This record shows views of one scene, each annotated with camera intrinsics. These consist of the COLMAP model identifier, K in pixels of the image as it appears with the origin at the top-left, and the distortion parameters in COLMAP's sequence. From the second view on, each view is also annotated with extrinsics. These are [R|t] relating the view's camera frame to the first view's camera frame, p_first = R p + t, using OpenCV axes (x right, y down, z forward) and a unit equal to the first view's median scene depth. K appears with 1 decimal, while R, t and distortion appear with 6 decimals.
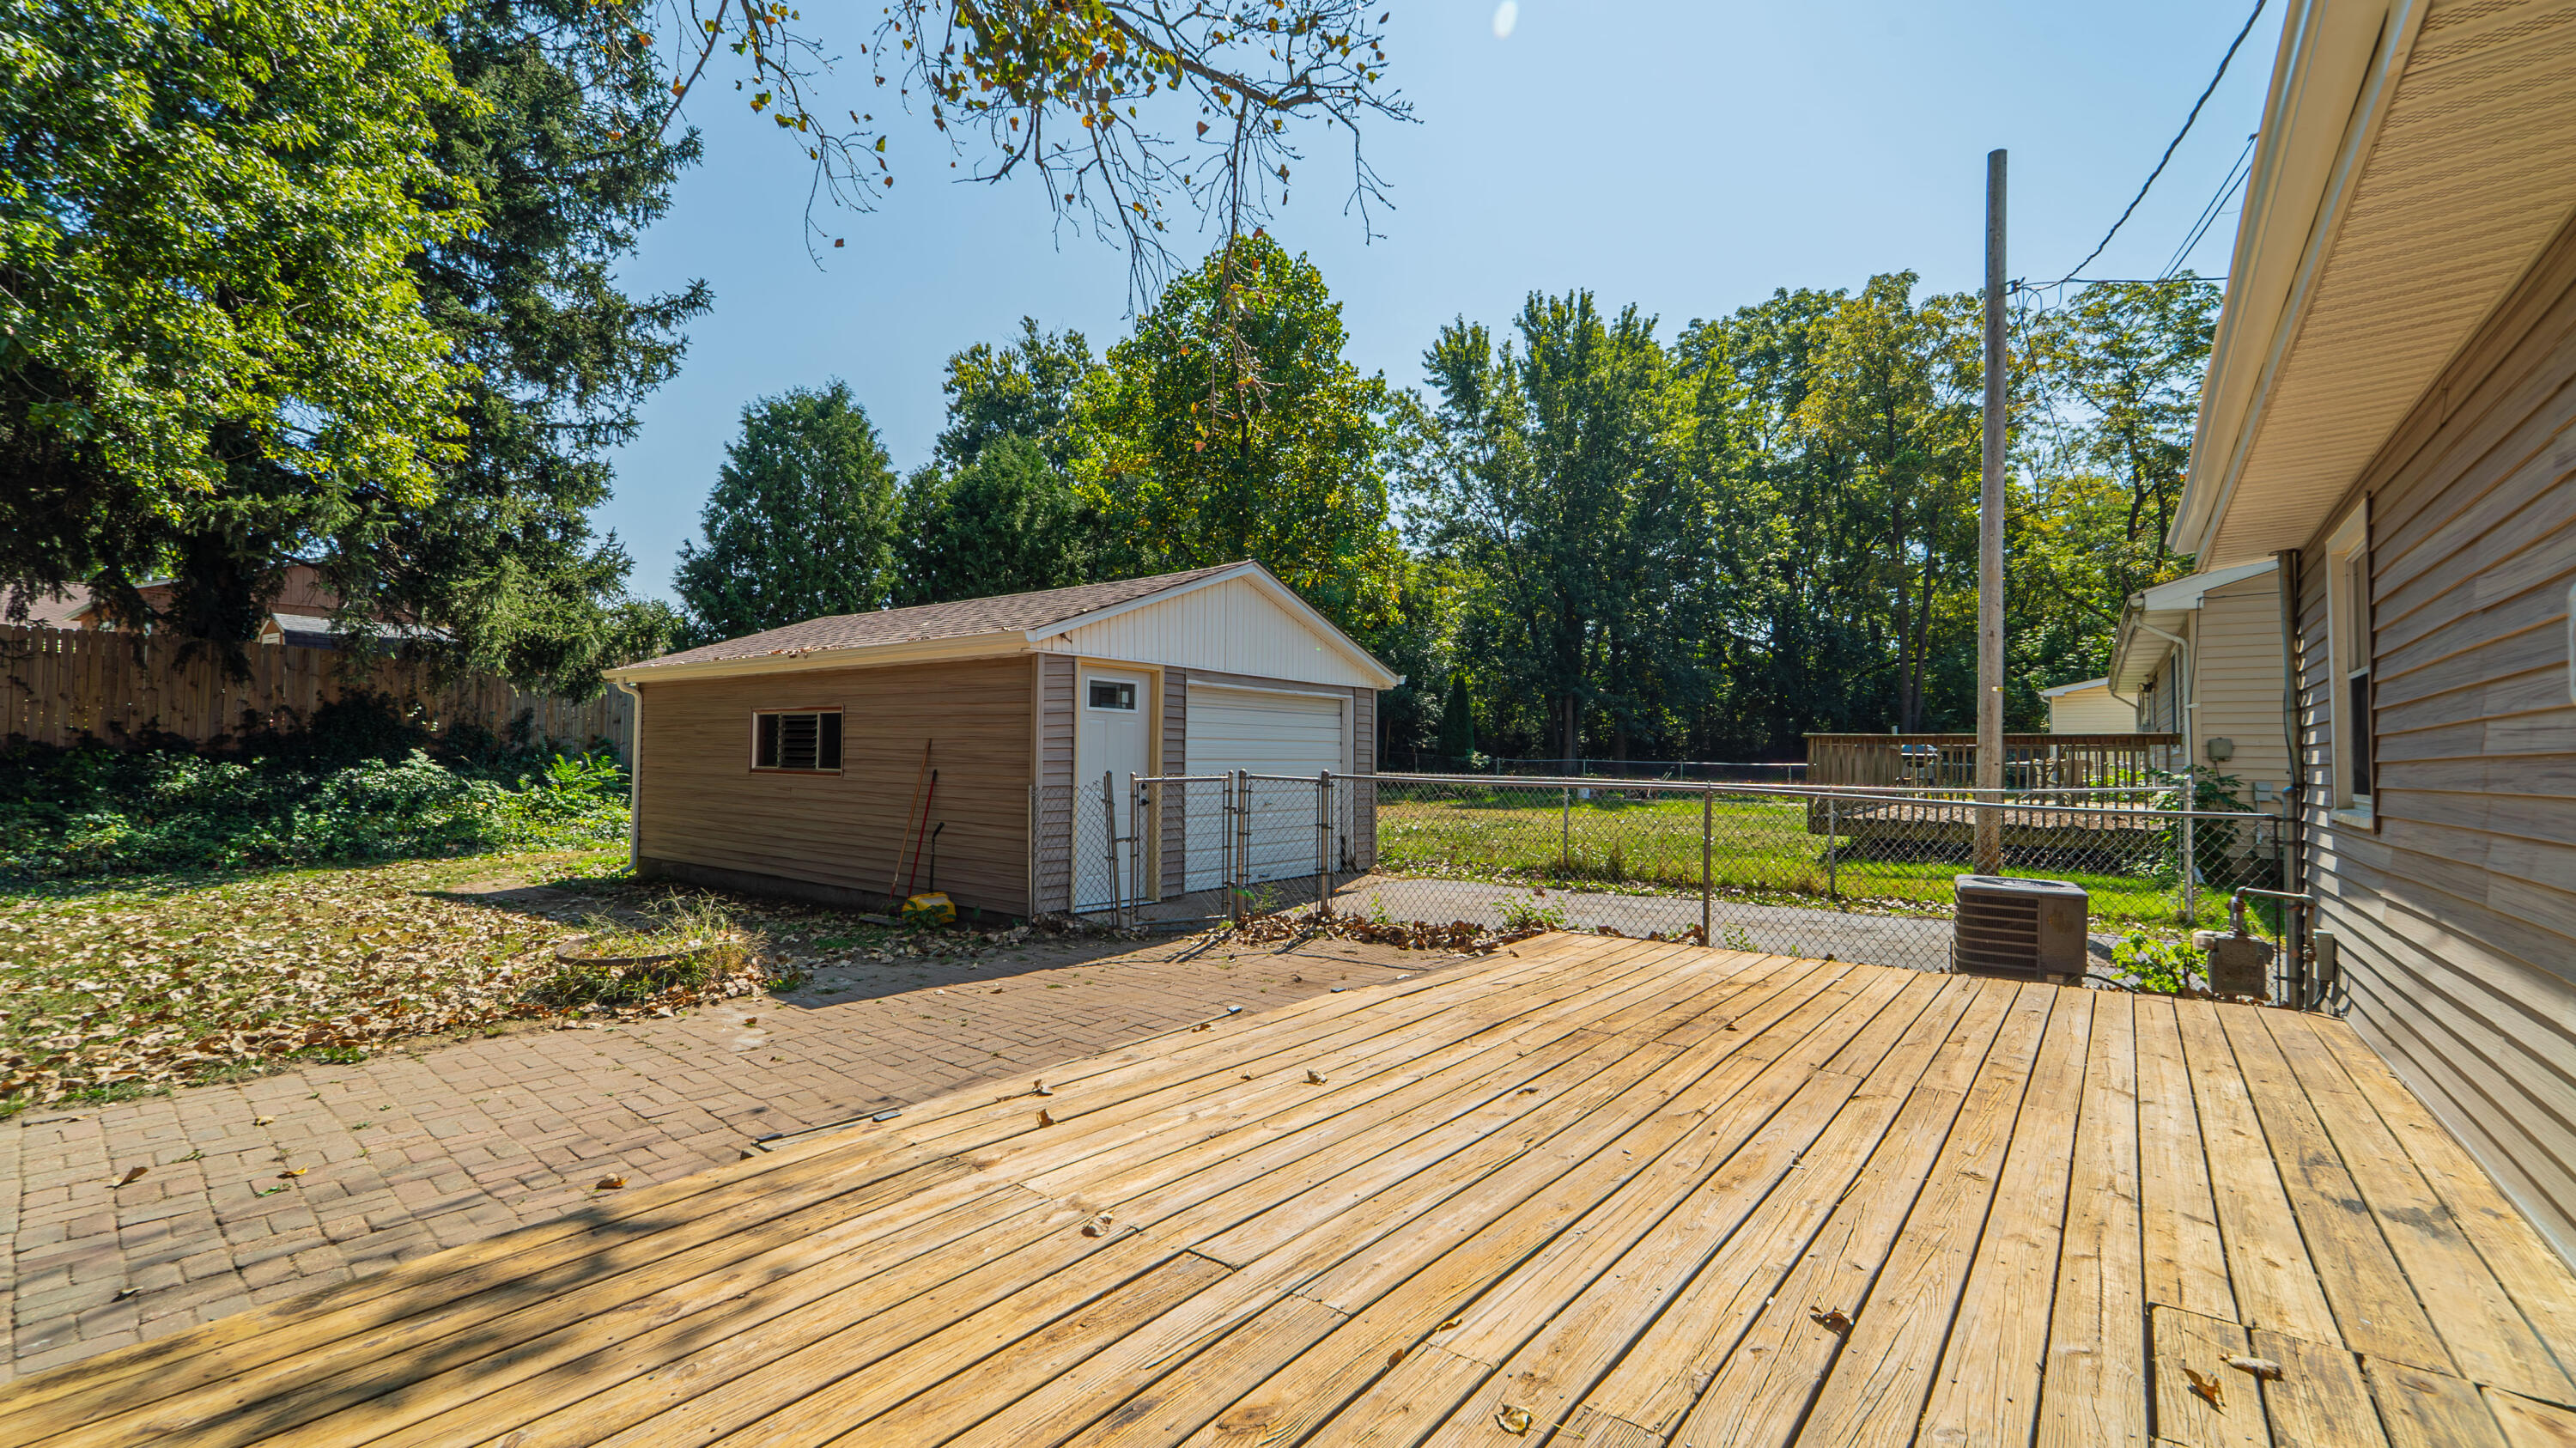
lens RADIAL K [[1061.8, 0, 1290.2], [0, 1061.8, 729.5], [0, 0, 1]] dist [0.002254, -0.002973]
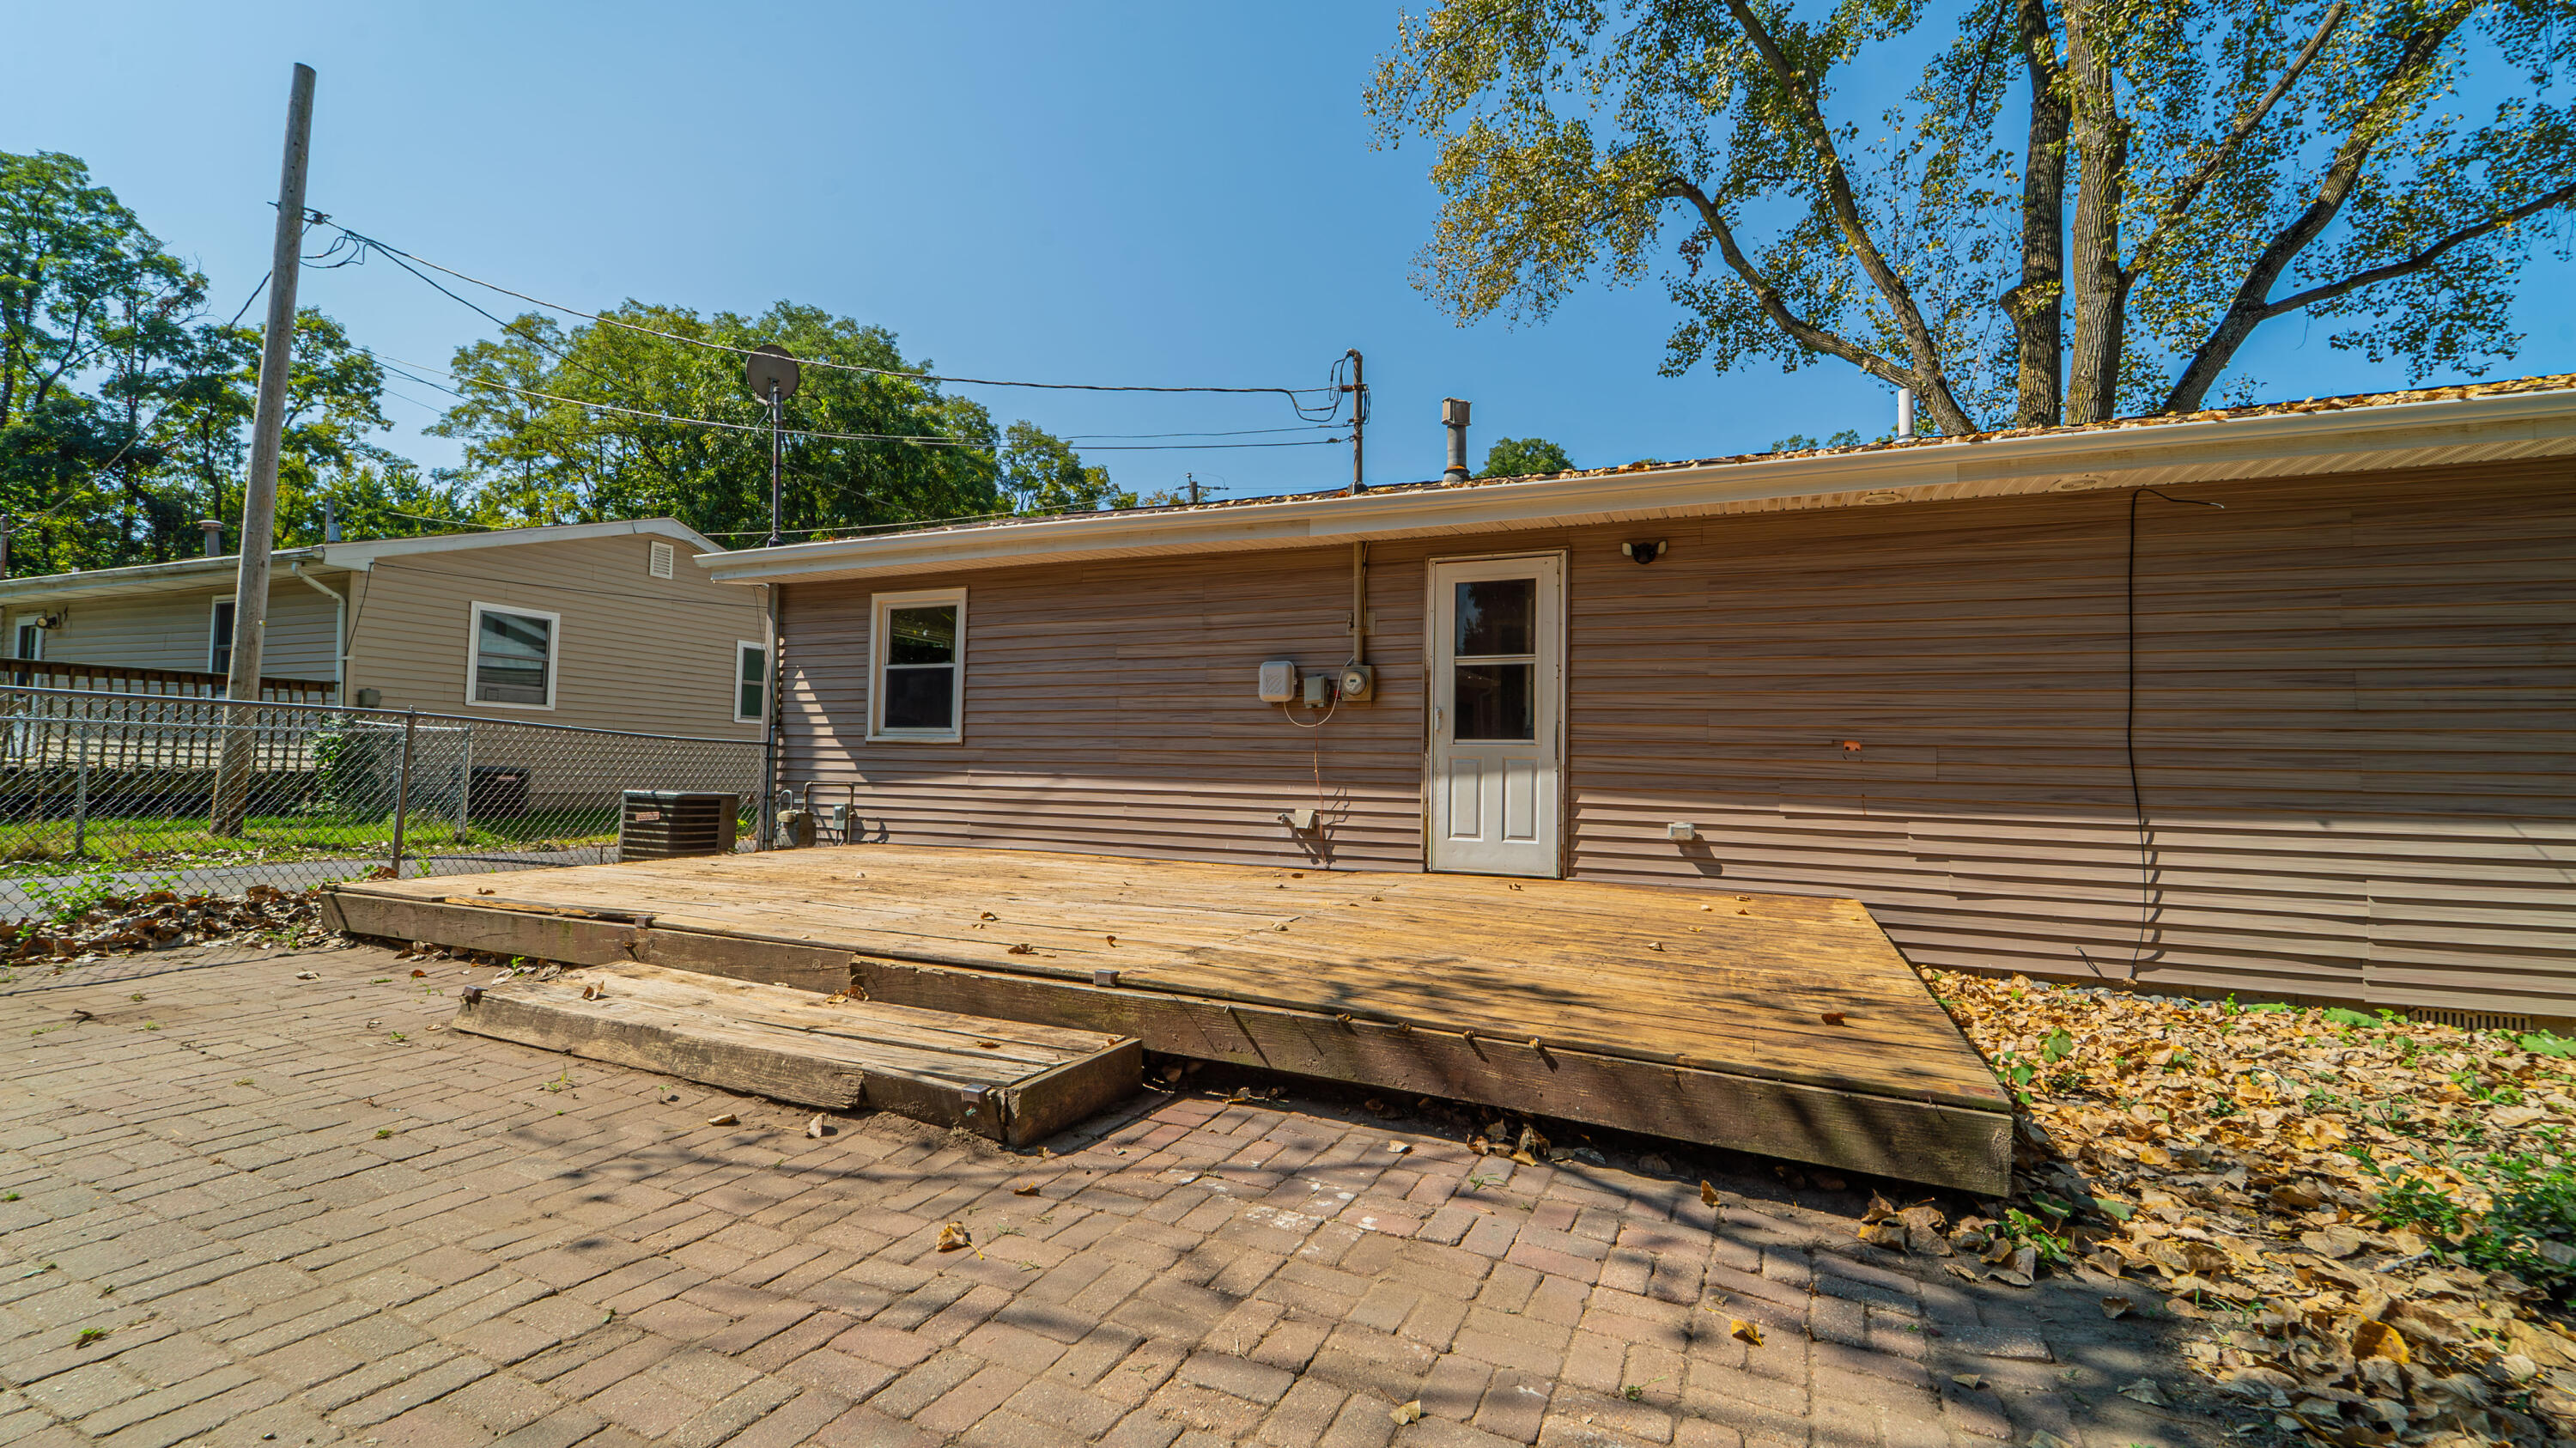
lens RADIAL K [[1030.8, 0, 1292.9], [0, 1030.8, 728.6], [0, 0, 1]] dist [0.001032, -0.001241]
pose [[-0.246710, 0.019325, 0.968897, -0.317528], [-0.044776, 0.998506, -0.031317, 0.030484], [-0.968054, -0.051109, -0.245477, 0.234296]]
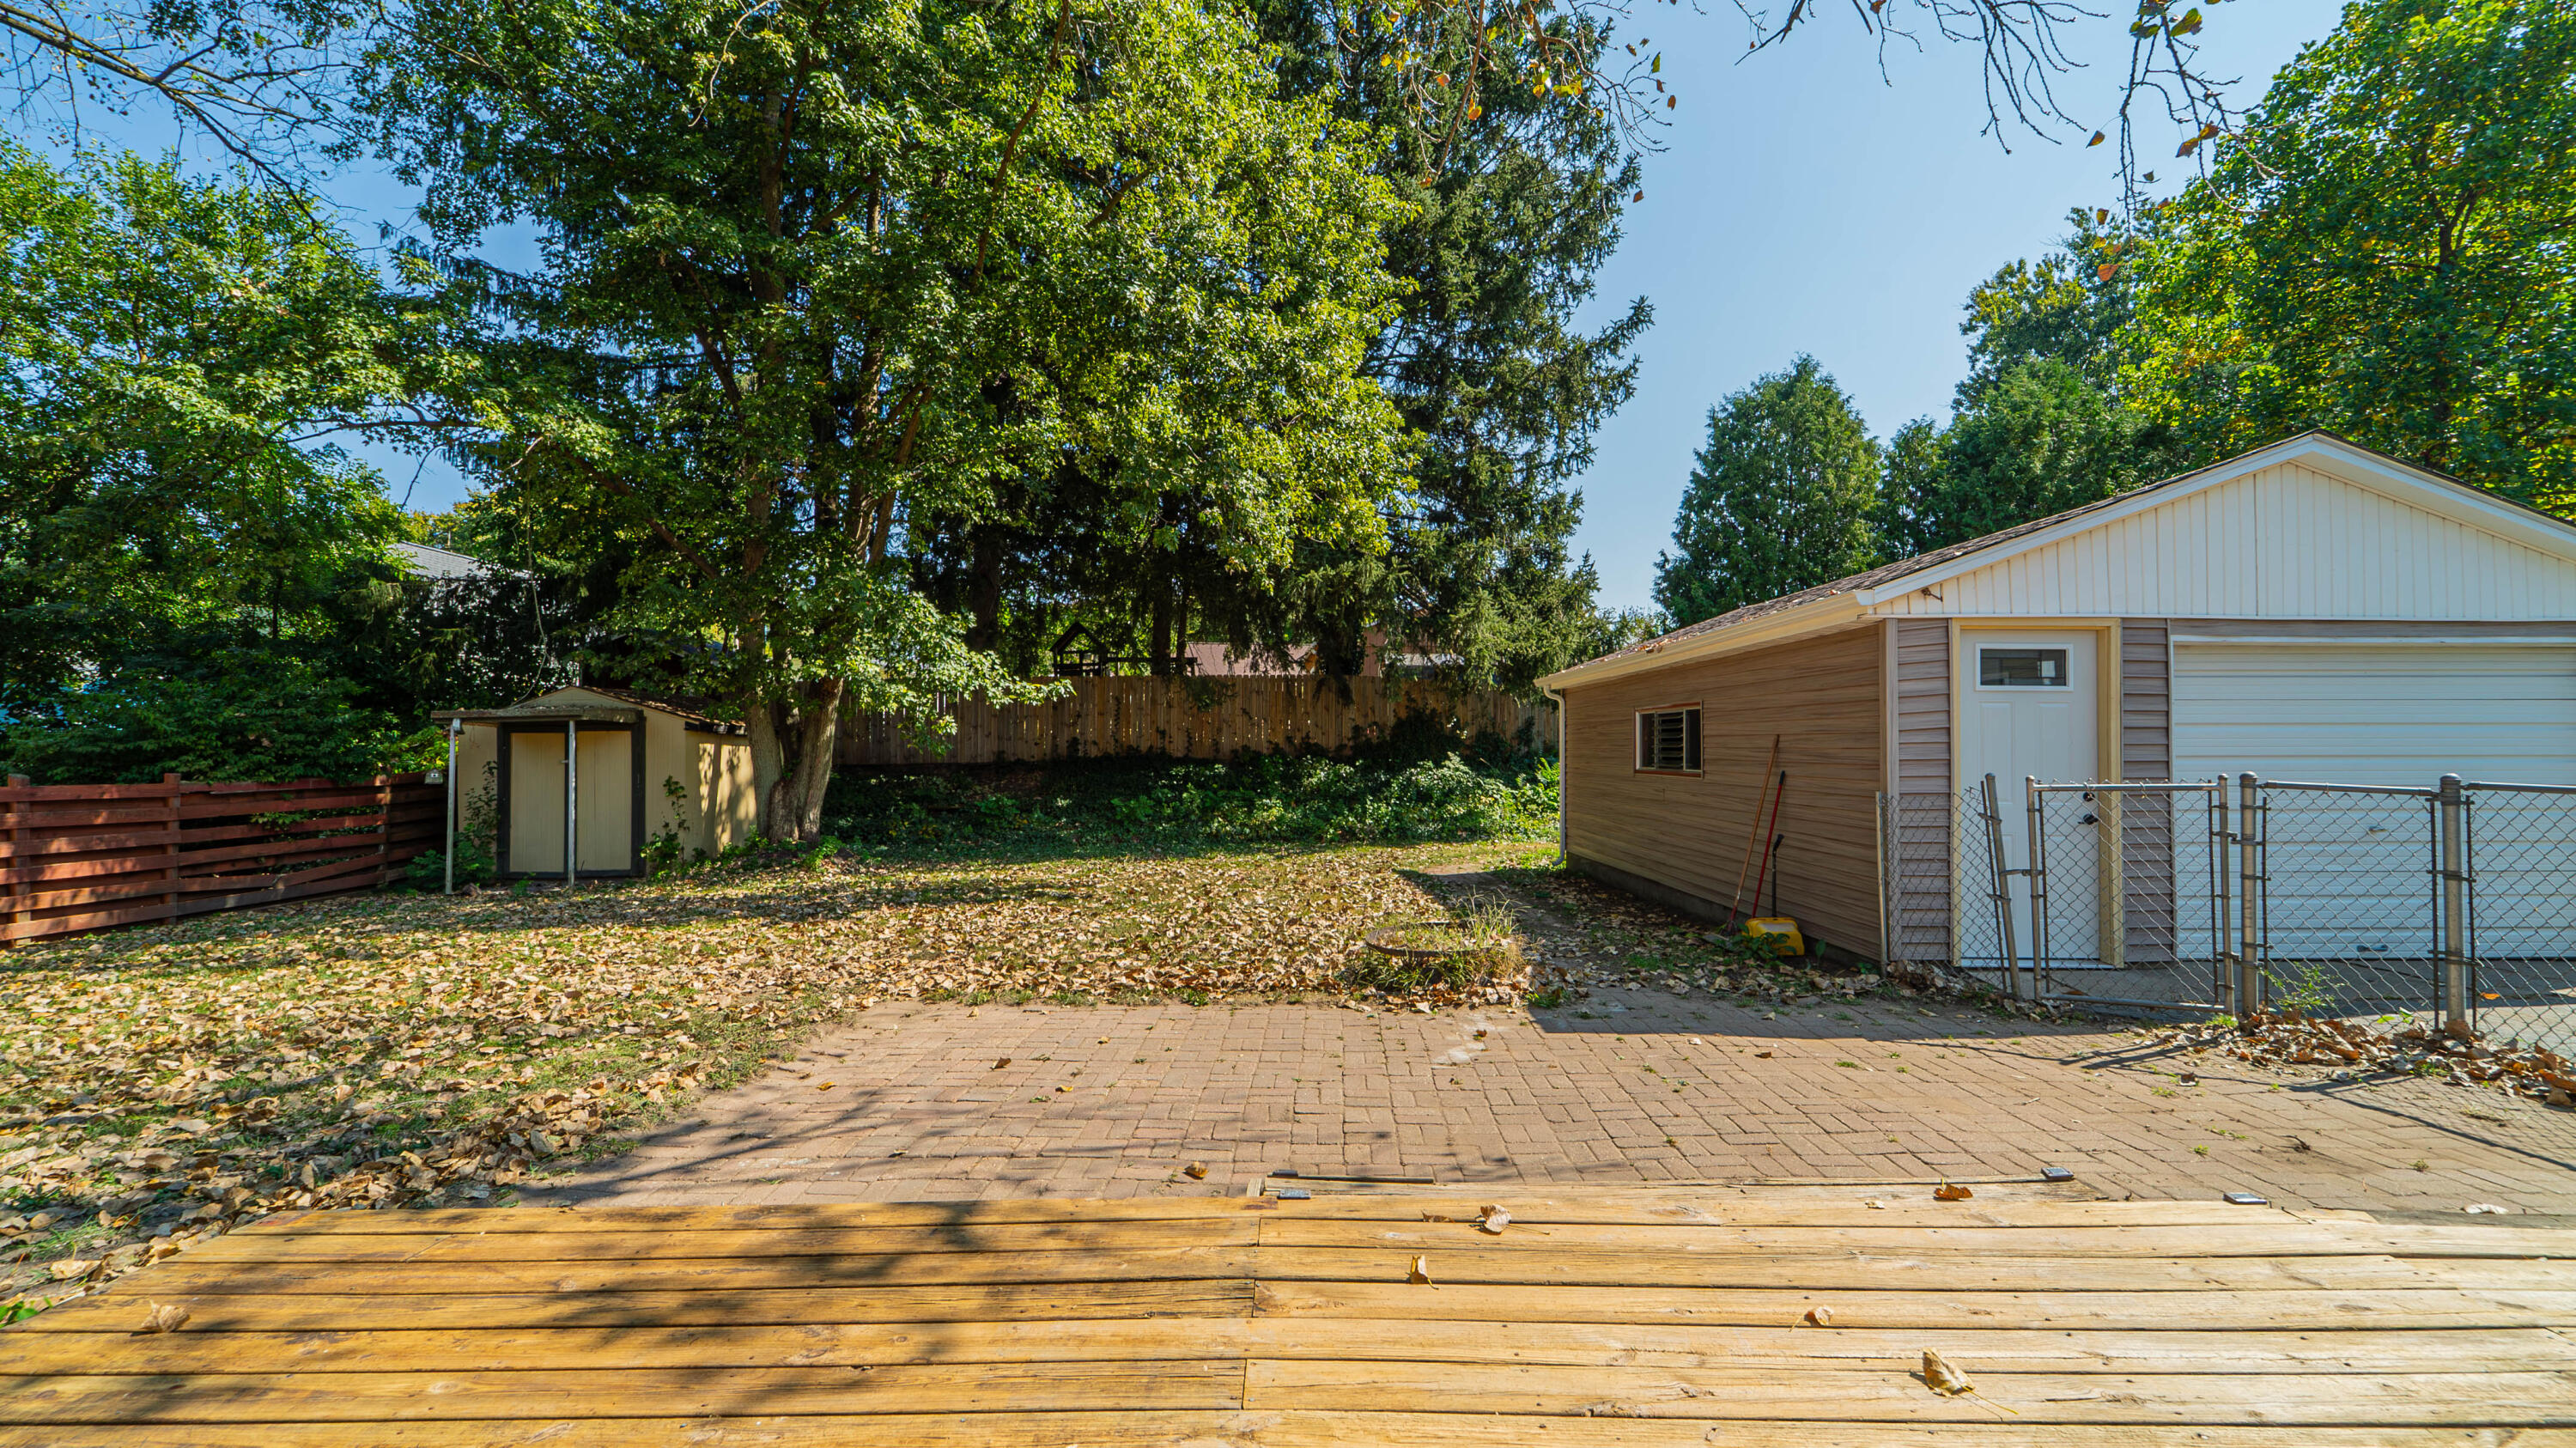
lens RADIAL K [[1069.5, 0, 1294.4], [0, 1069.5, 729.7], [0, 0, 1]] dist [-0.000003, -0.000546]
pose [[0.613319, -0.027421, -0.789359, 0.060526], [0.027279, 0.999536, -0.013527, 0.003632], [0.789364, -0.013237, 0.613783, 0.107246]]
